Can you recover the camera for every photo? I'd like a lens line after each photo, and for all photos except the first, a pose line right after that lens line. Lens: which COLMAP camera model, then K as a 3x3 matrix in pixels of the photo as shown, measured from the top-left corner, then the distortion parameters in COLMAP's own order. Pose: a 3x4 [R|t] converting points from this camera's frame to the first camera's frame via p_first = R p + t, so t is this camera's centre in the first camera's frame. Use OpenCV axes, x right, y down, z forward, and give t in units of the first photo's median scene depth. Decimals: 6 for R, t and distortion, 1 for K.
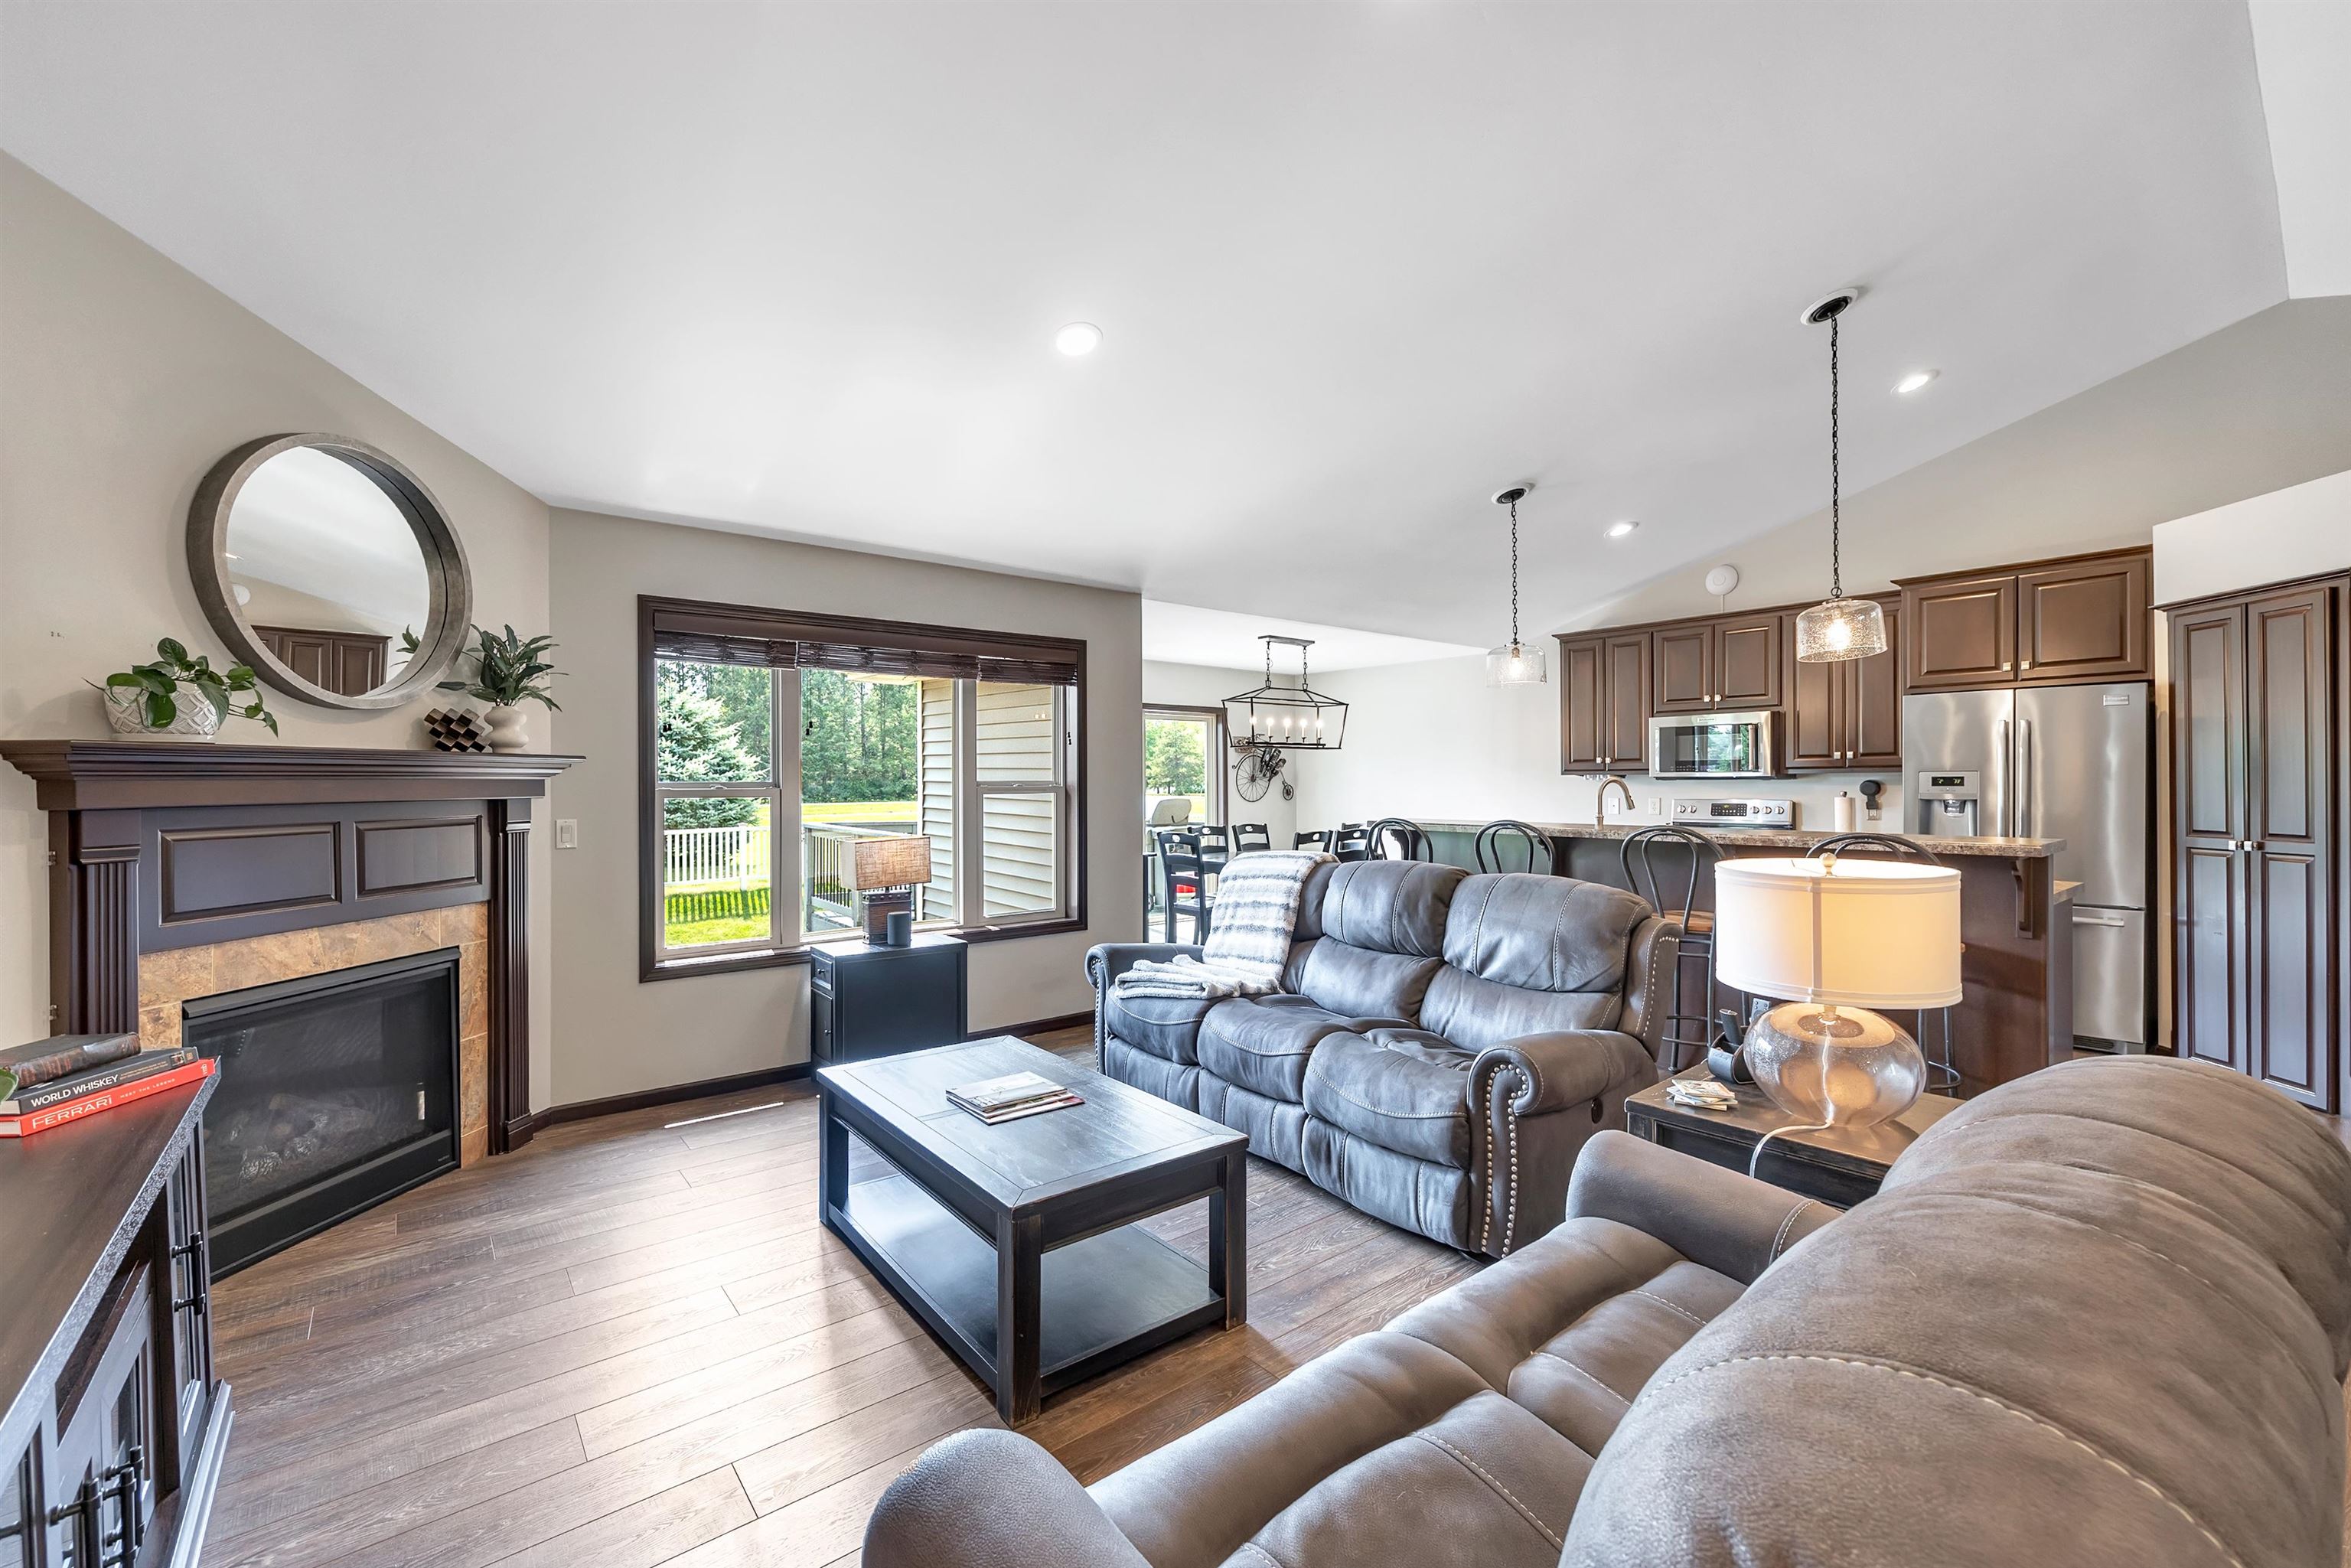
lens RADIAL K [[959.5, 0, 1133.8], [0, 959.5, 783.4], [0, 0, 1]] dist [0.002598, -0.000046]
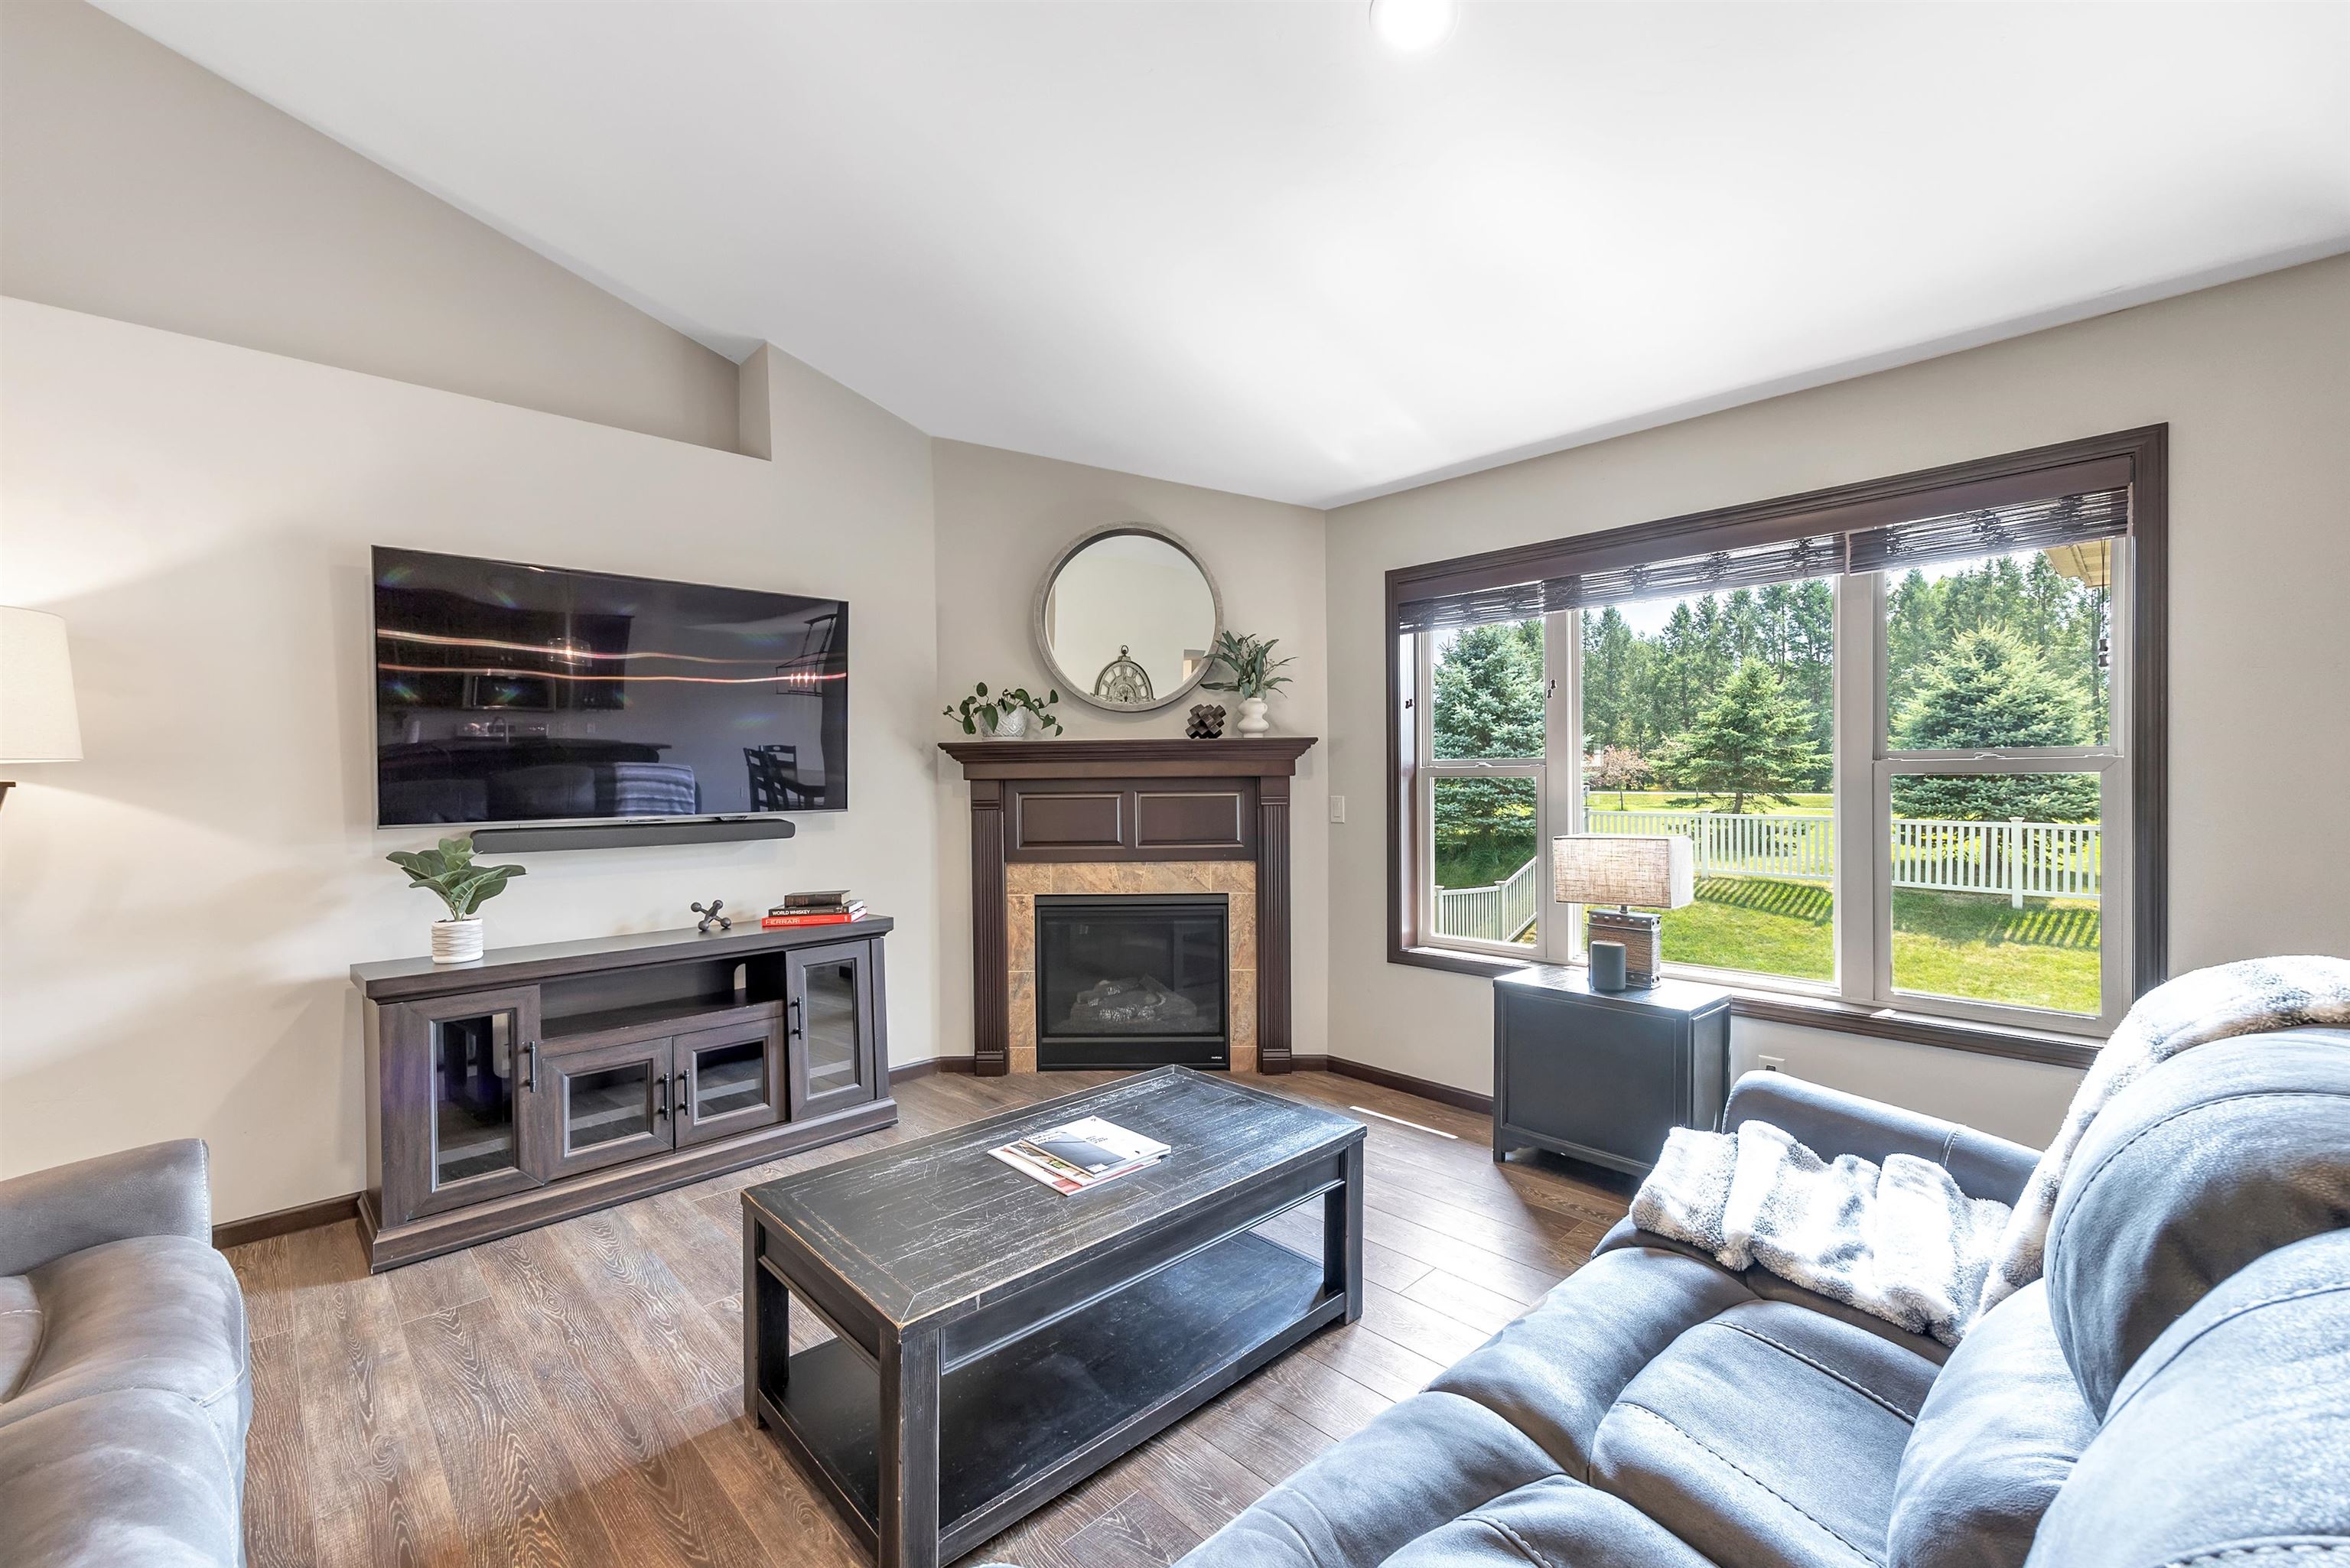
lens RADIAL K [[959.1, 0, 1166.4], [0, 959.1, 782.2], [0, 0, 1]] dist [0.002598, -0.000046]
pose [[0.098903, 0.010067, -0.995046, 0.381462], [0.009444, 0.999894, 0.011055, 0.006812], [0.995052, -0.010491, 0.098798, 0.573163]]
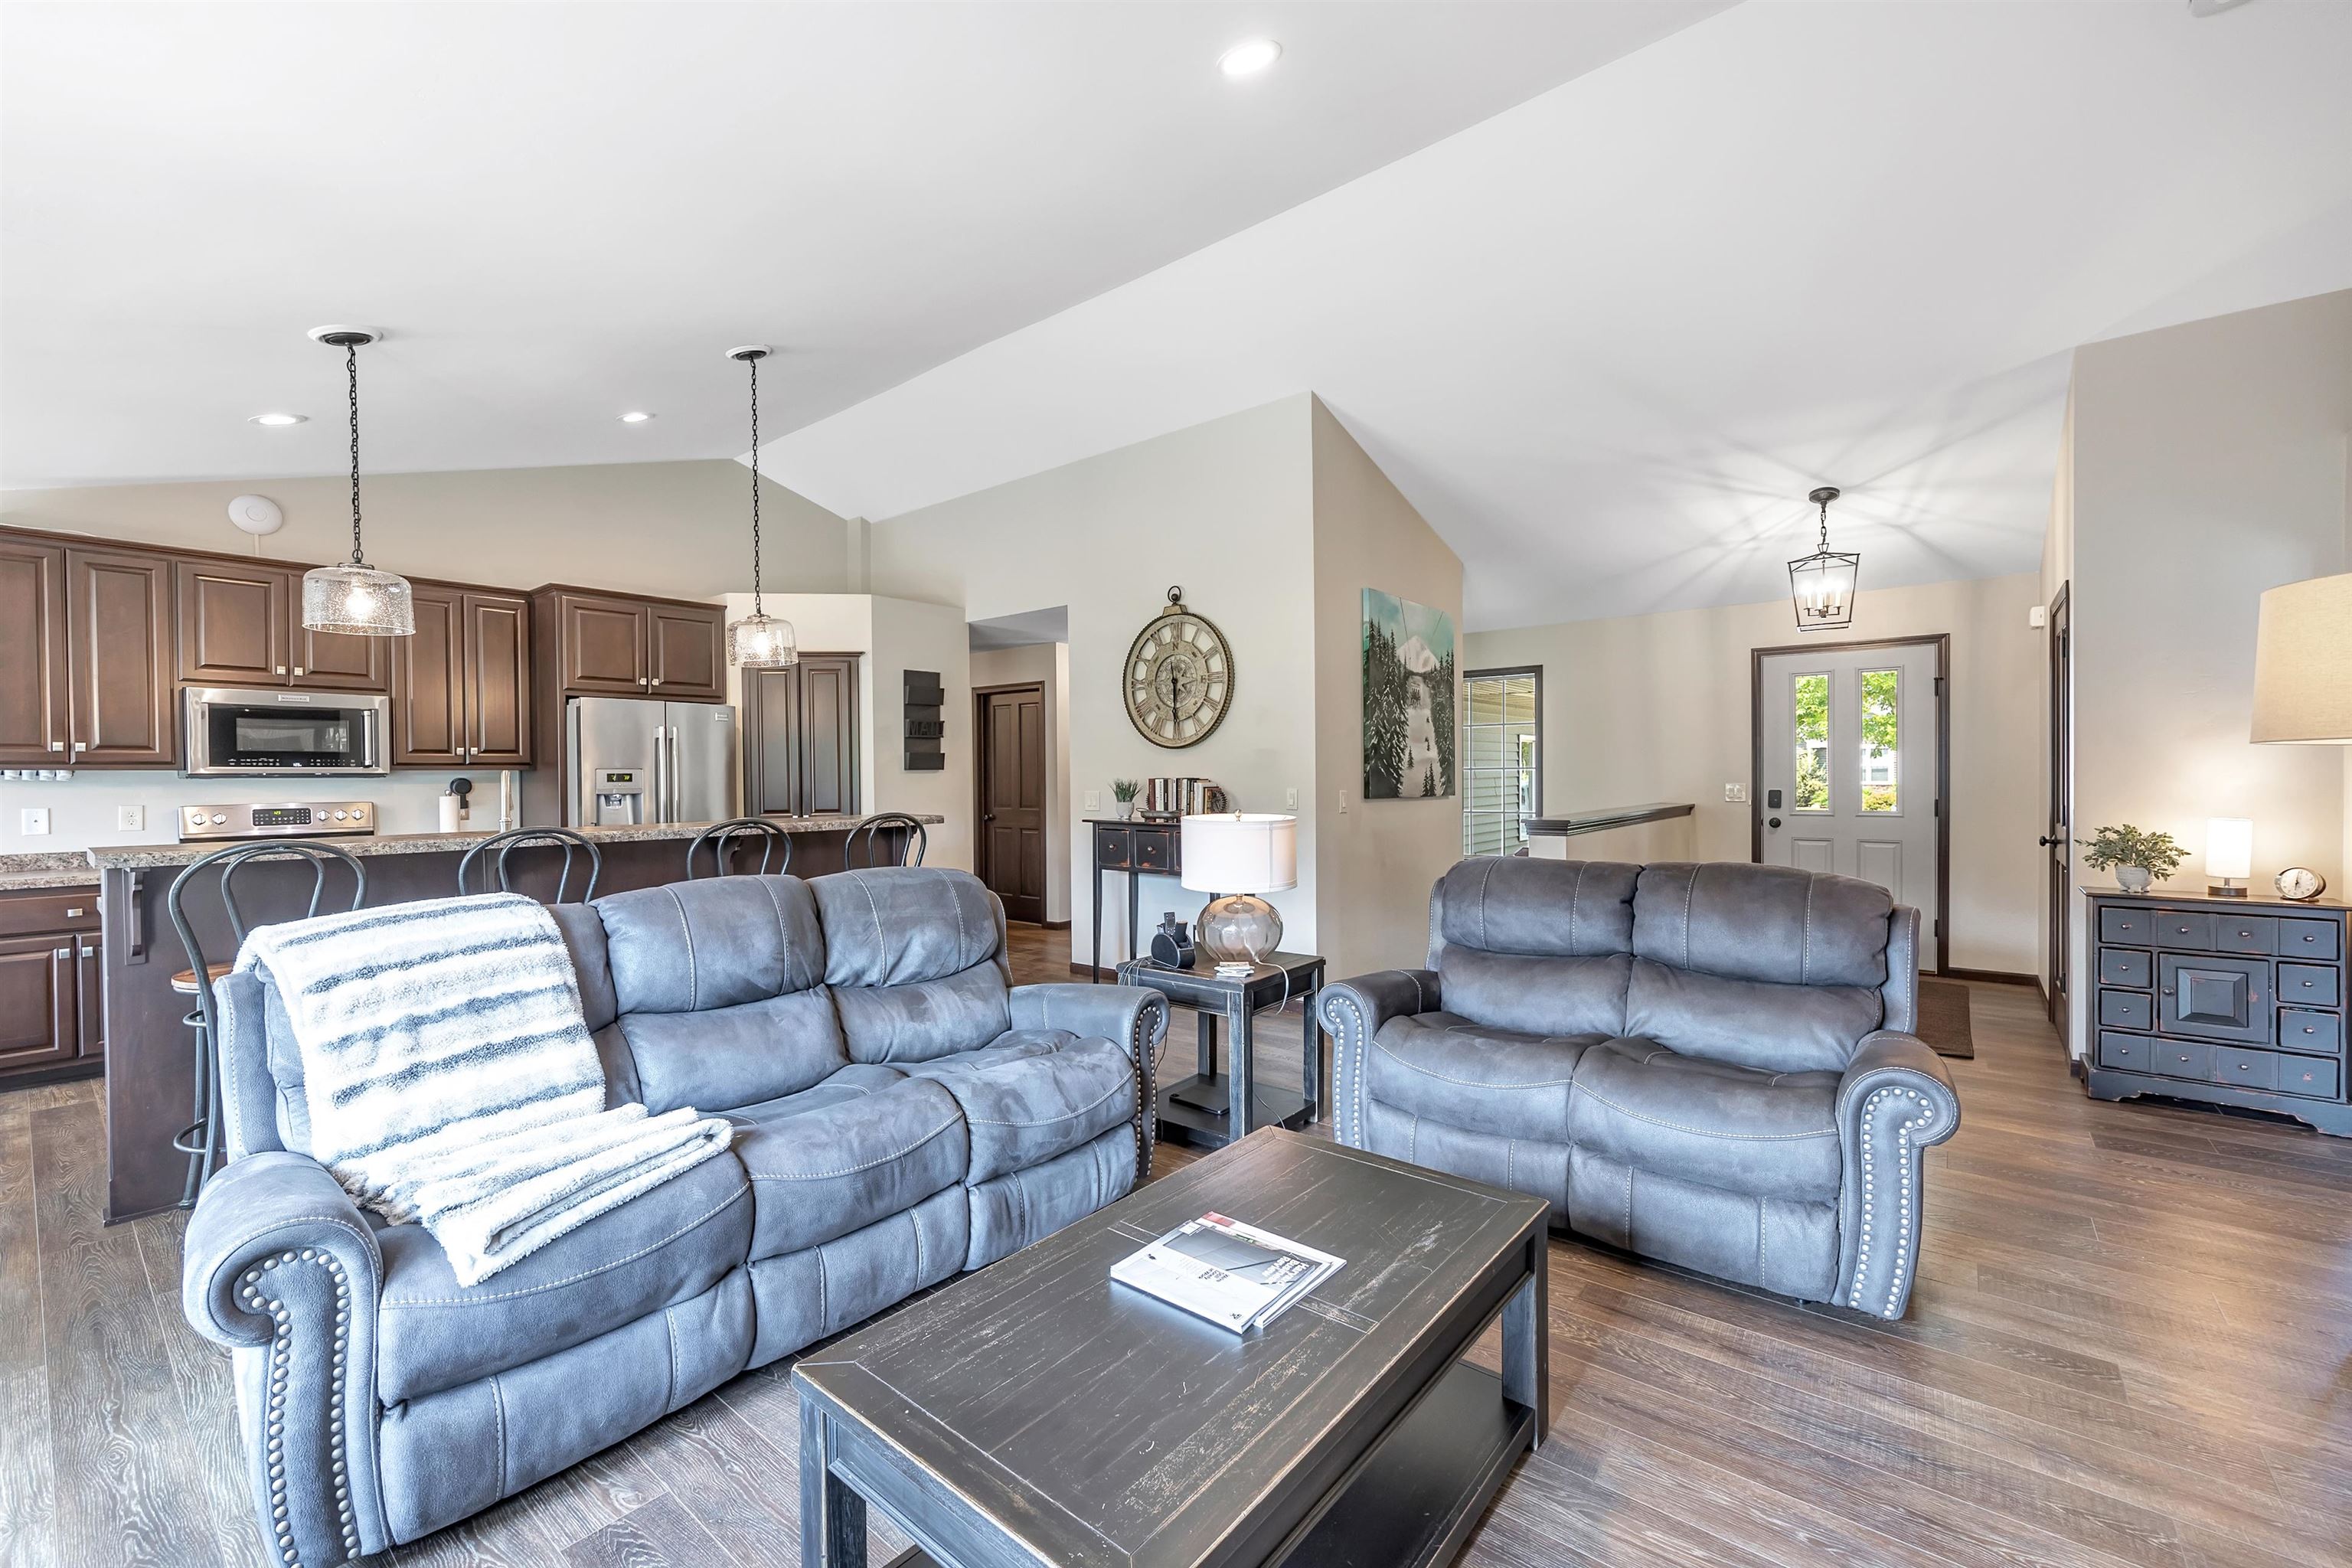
lens RADIAL K [[960.0, 0, 1177.3], [0, 960.0, 788.7], [0, 0, 1]] dist [0.002598, -0.000046]
pose [[-0.223676, -0.006609, 0.974641, -0.415328], [0.010678, 0.999900, 0.009230, 0.007555], [-0.974605, 0.012471, -0.223583, 0.672702]]
